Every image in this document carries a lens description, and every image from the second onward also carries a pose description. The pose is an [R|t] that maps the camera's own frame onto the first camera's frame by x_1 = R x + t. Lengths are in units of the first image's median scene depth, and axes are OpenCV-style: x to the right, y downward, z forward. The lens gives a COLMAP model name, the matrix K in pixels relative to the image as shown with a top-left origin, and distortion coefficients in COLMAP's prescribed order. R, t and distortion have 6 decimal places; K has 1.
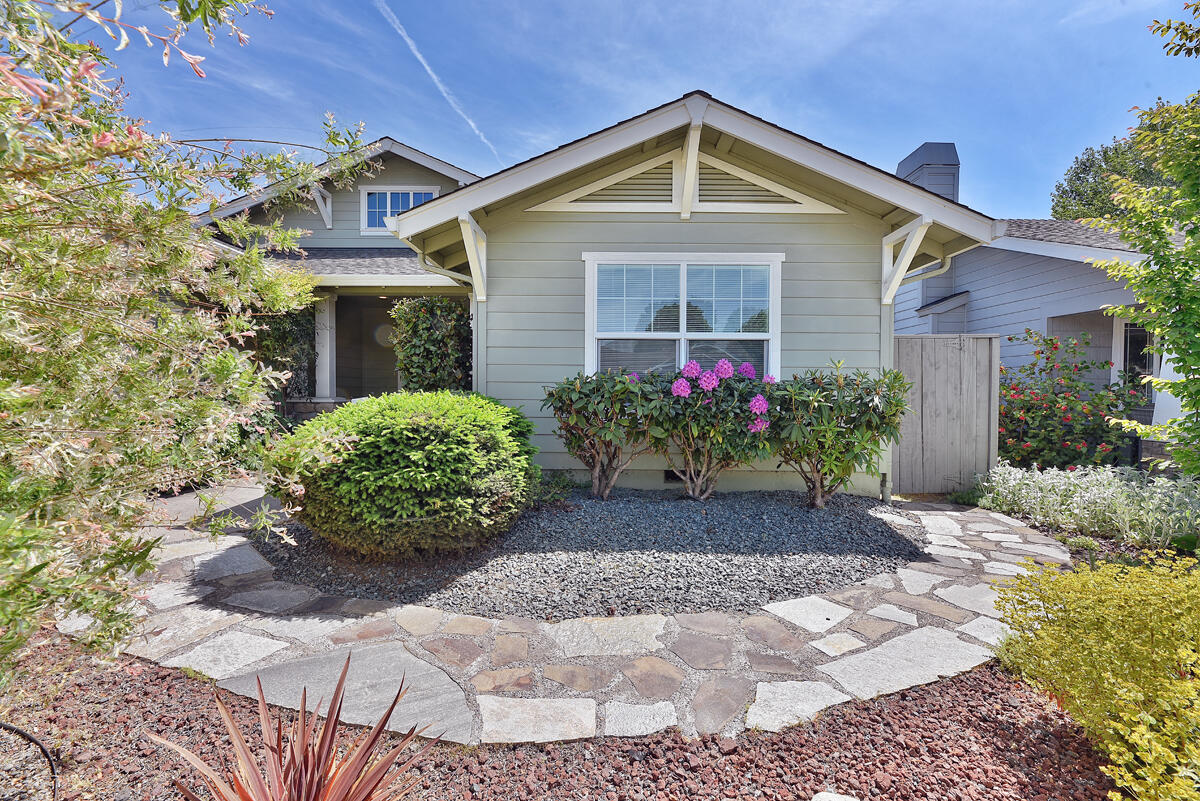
lens RADIAL K [[484.6, 0, 601.3], [0, 484.6, 404.3], [0, 0, 1]] dist [-0.000892, -0.000727]
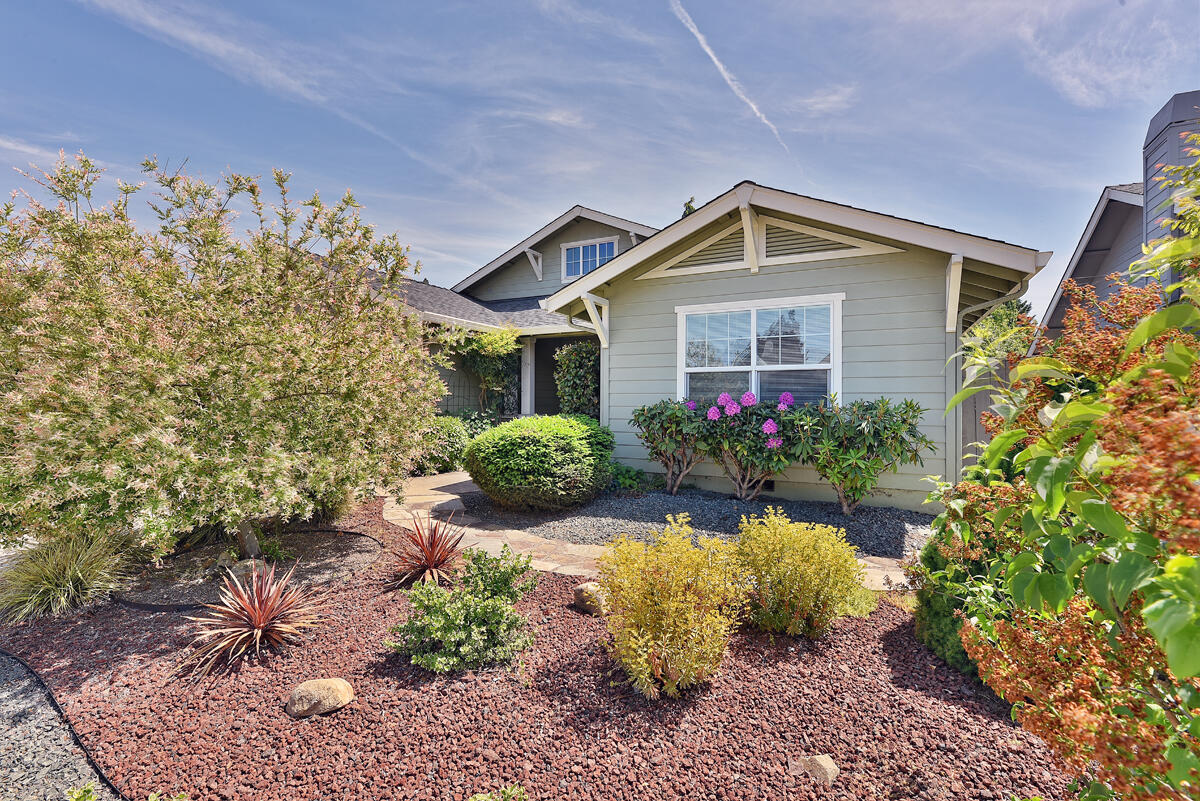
lens RADIAL K [[555.3, 0, 602.1], [0, 555.3, 408.1], [0, 0, 1]] dist [-0.011945, 0.000009]
pose [[0.889474, 0.001728, -0.456983, 0.565240], [-0.007979, 0.999899, -0.011749, -0.026425], [0.456917, 0.014097, 0.889398, -0.497023]]
